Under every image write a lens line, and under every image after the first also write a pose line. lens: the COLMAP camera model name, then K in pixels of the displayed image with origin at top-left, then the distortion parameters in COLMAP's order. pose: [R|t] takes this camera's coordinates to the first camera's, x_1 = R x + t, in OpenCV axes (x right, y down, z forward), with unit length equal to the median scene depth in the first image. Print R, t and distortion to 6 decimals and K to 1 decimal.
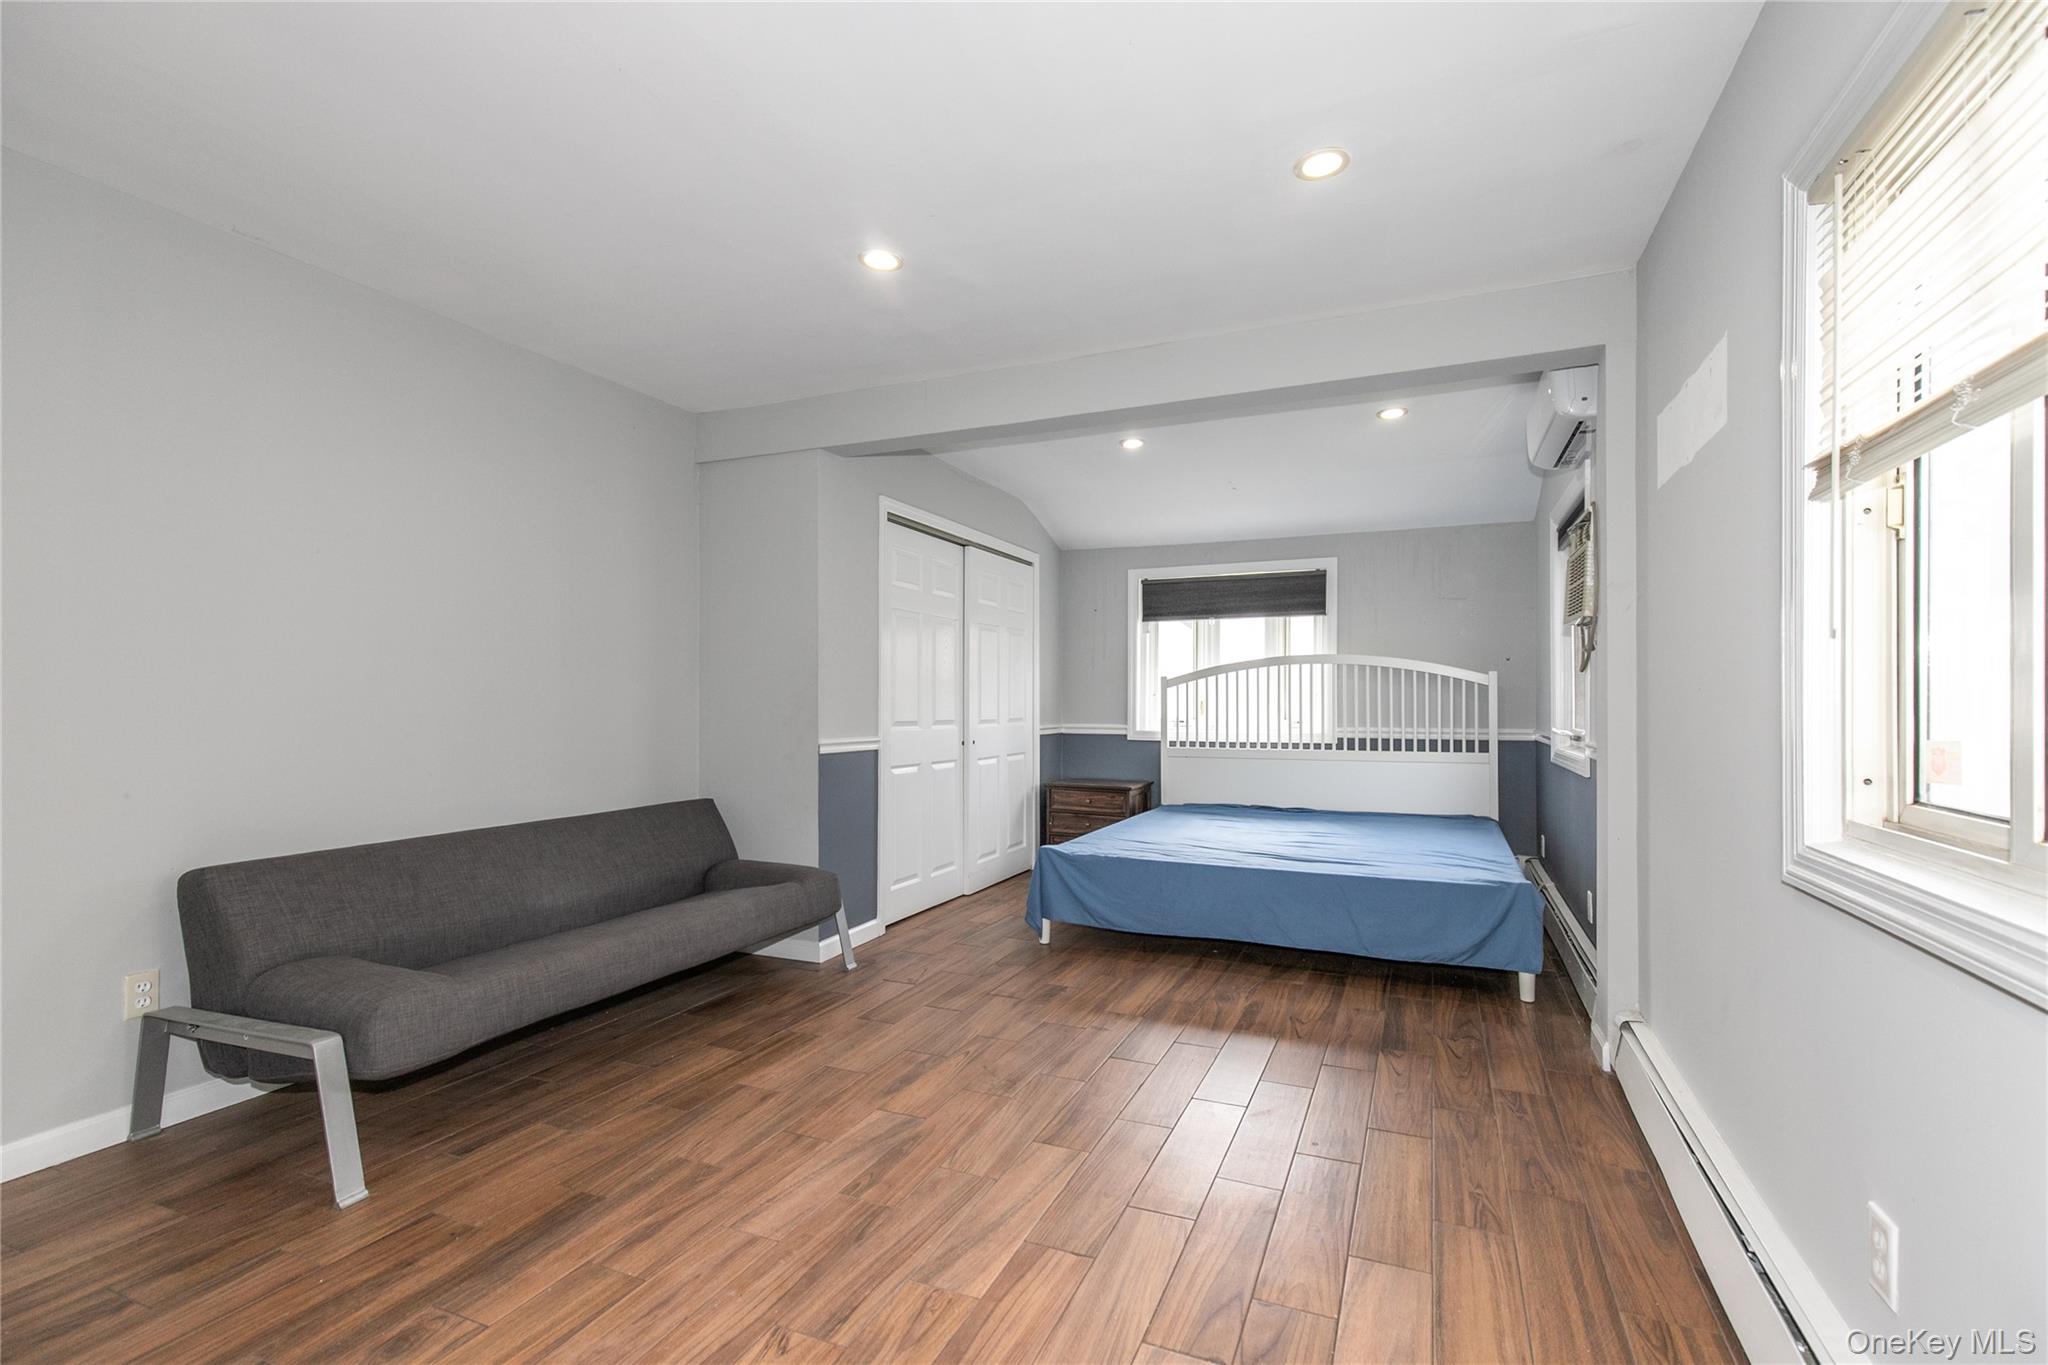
lens RADIAL K [[926.1, 0, 1024.0], [0, 926.1, 682.5], [0, 0, 1]] dist [0.004192, 0.000003]
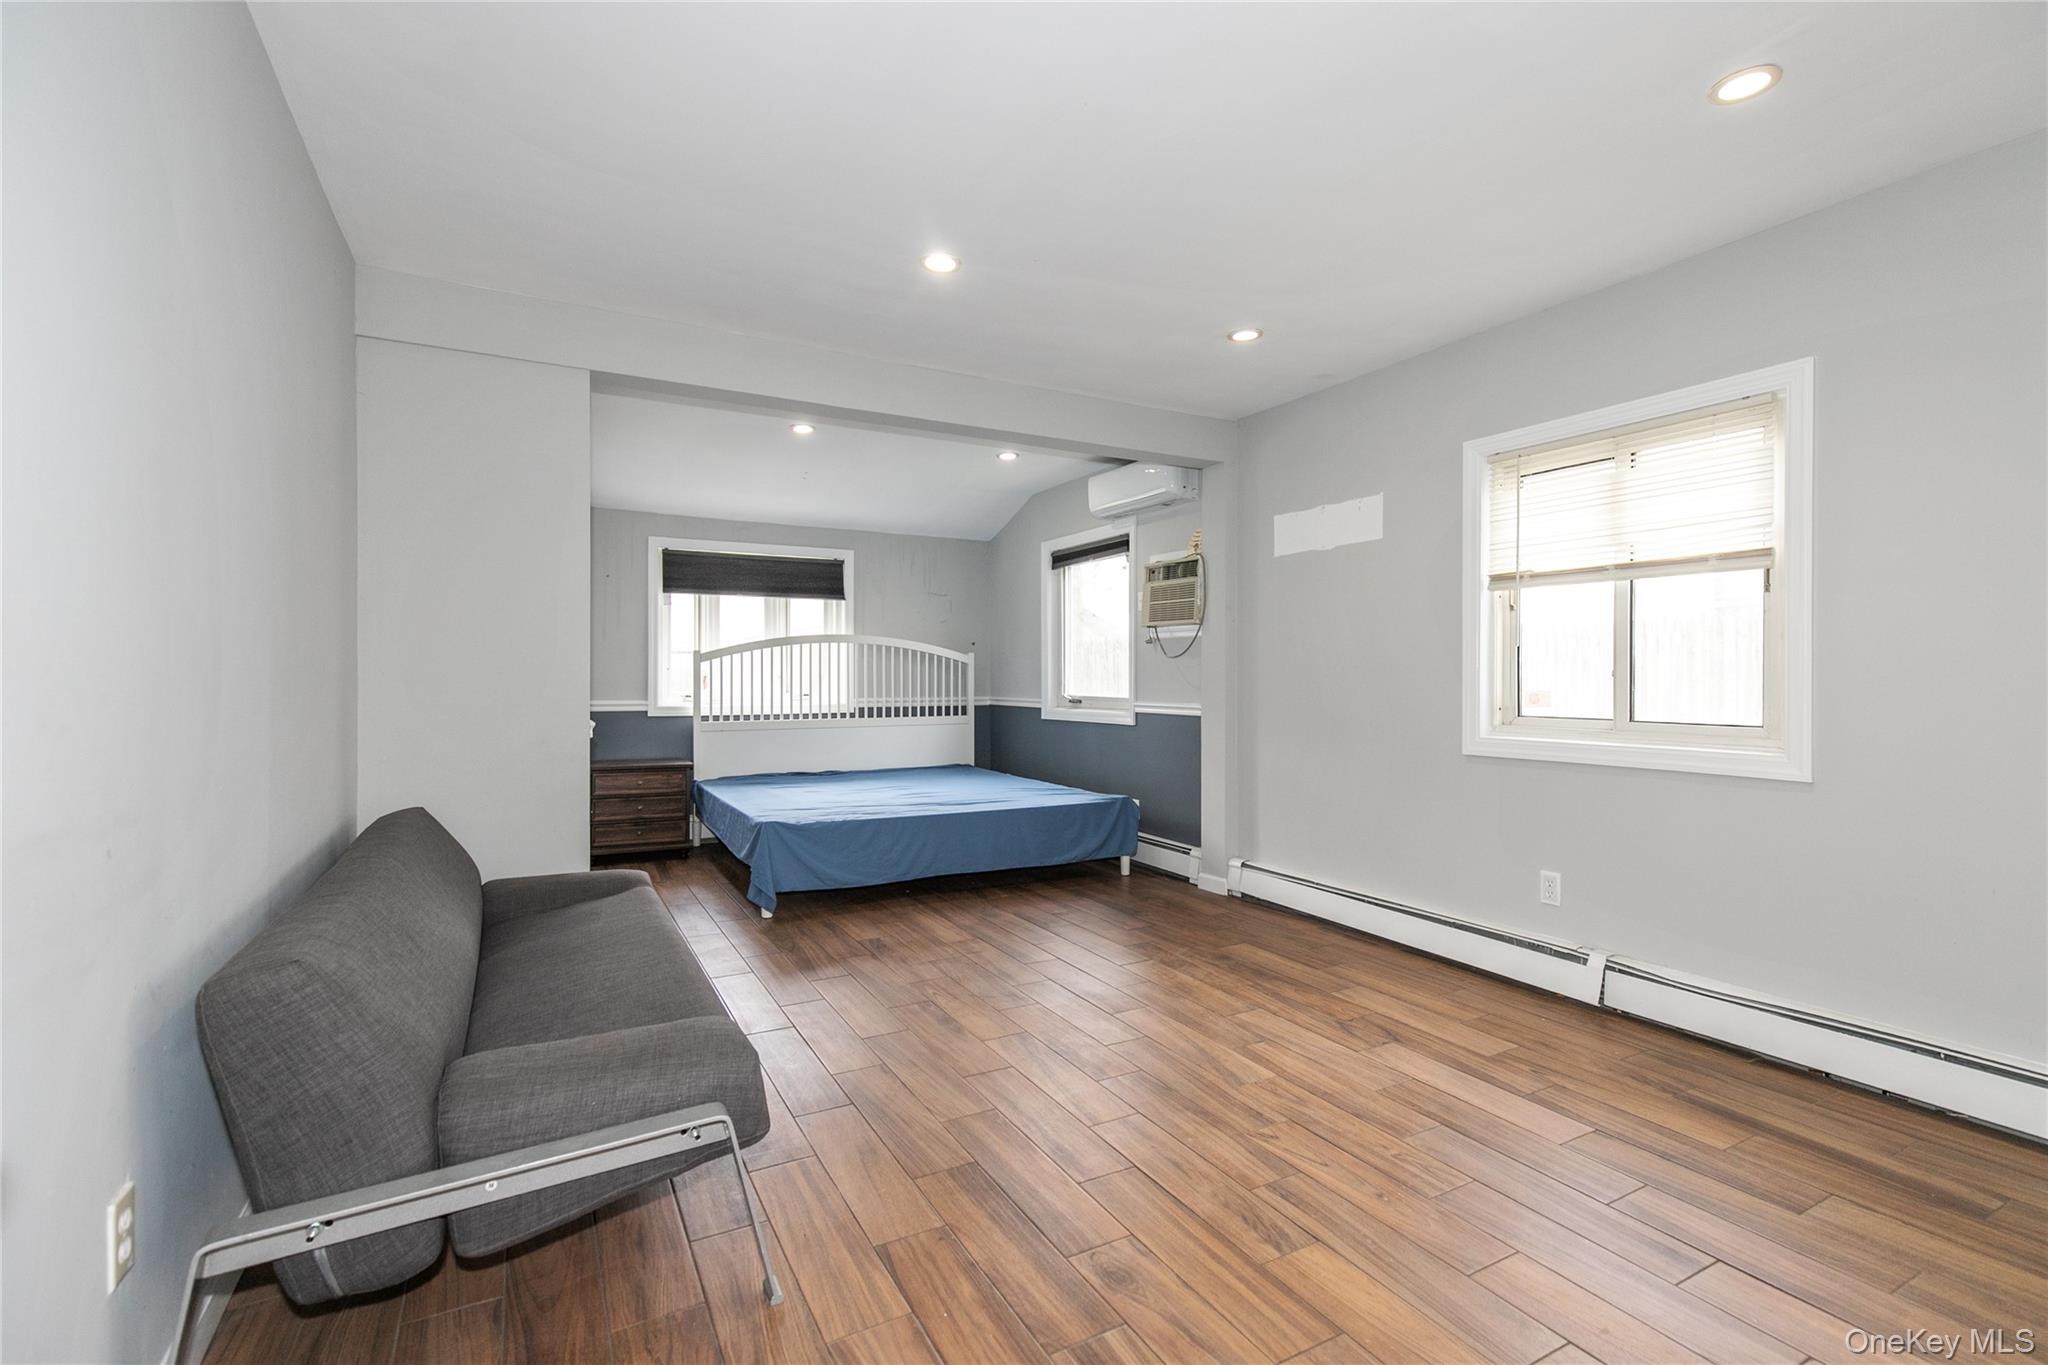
lens RADIAL K [[926.1, 0, 1024.0], [0, 926.1, 682.5], [0, 0, 1]] dist [0.004192, 0.000003]
pose [[0.618557, -0.006261, 0.785715, -0.456999], [-0.016573, 0.999642, 0.021013, 0.000905], [-0.785565, -0.026020, 0.618231, 0.126568]]
